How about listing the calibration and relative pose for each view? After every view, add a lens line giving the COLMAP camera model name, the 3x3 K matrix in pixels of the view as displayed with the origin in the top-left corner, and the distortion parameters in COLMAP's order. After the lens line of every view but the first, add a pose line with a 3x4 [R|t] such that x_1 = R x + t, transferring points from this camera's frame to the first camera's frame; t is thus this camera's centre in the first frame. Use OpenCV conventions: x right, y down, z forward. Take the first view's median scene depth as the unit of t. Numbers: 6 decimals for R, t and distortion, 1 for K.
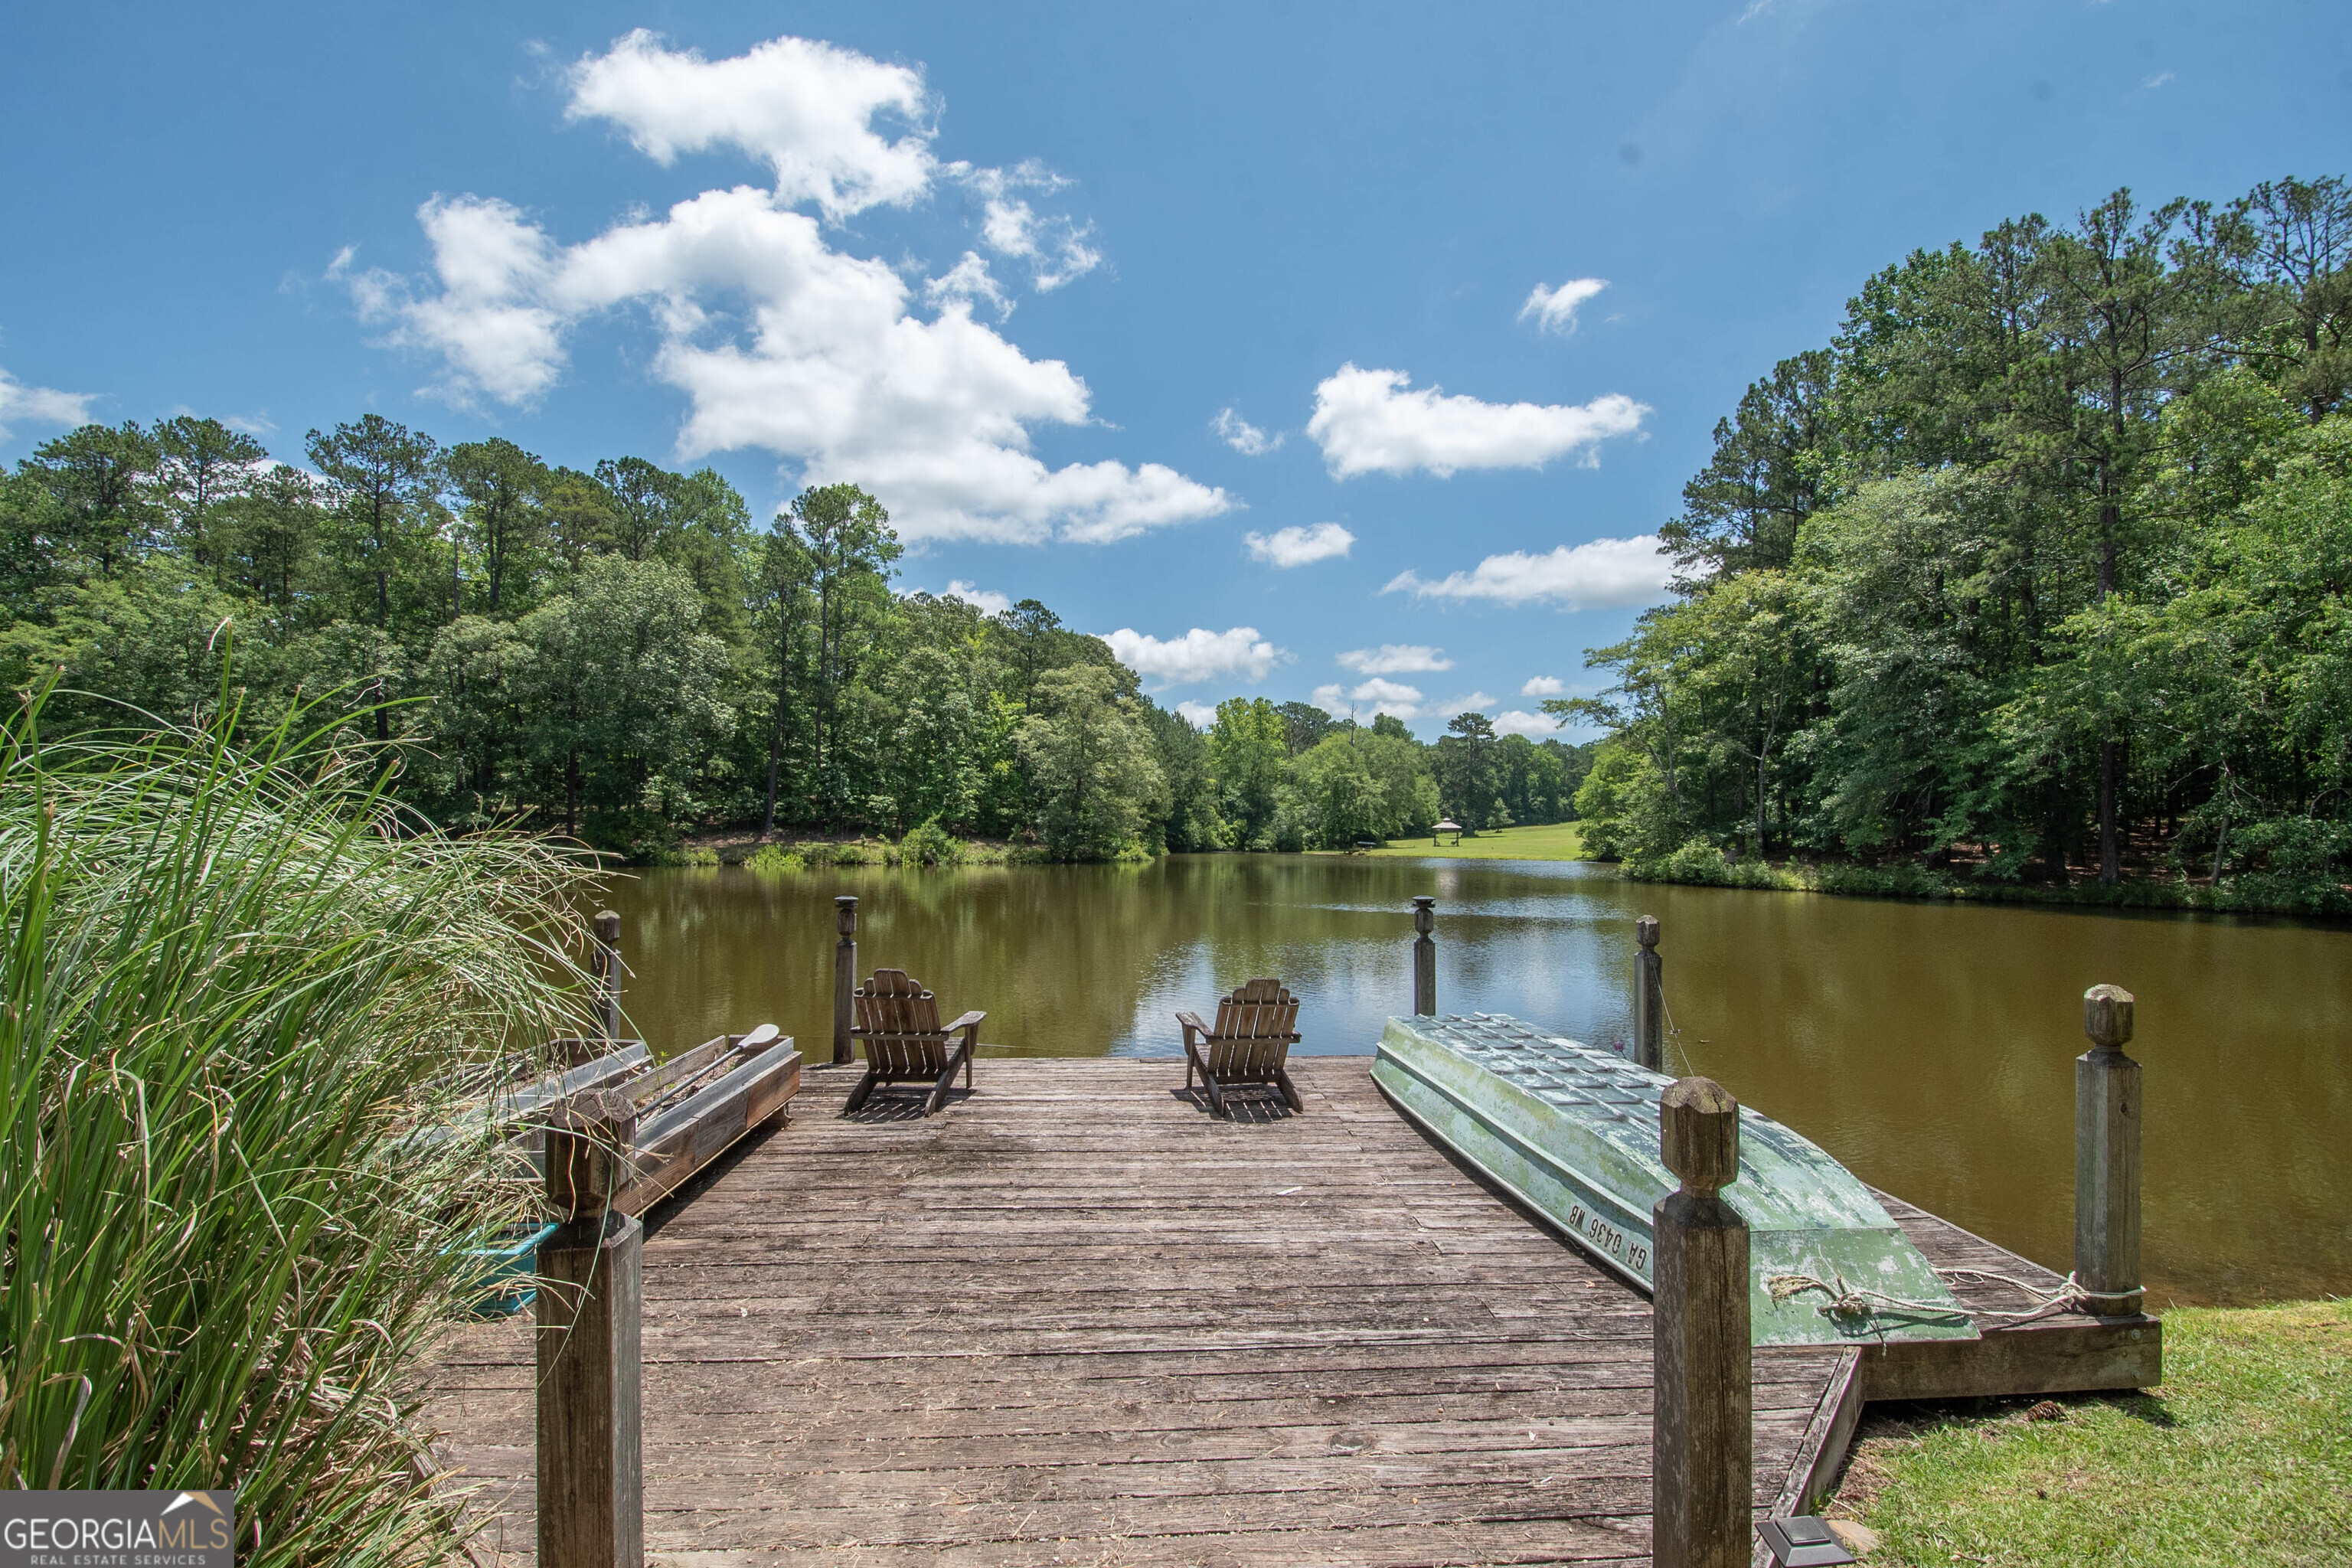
lens RADIAL K [[1022.7, 0, 1175.5], [0, 1022.7, 820.5], [0, 0, 1]] dist [0.000578, -0.015540]
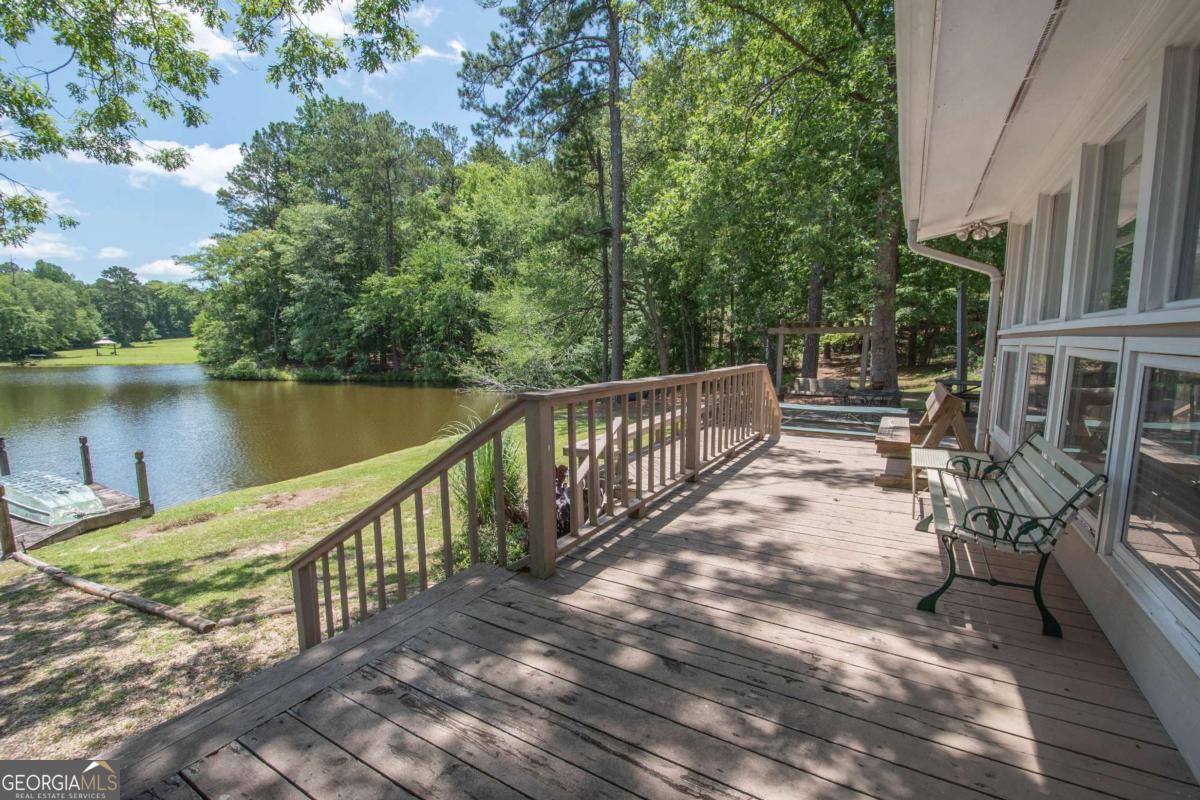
lens RADIAL K [[533.0, 0, 598.5], [0, 533.0, 413.9], [0, 0, 1]] dist [0.000457, -0.015958]
pose [[0.544702, -0.123782, 0.829444, -0.004999], [-0.005346, 0.988515, 0.151031, -0.022779], [-0.838613, -0.086701, 0.537784, -0.126477]]
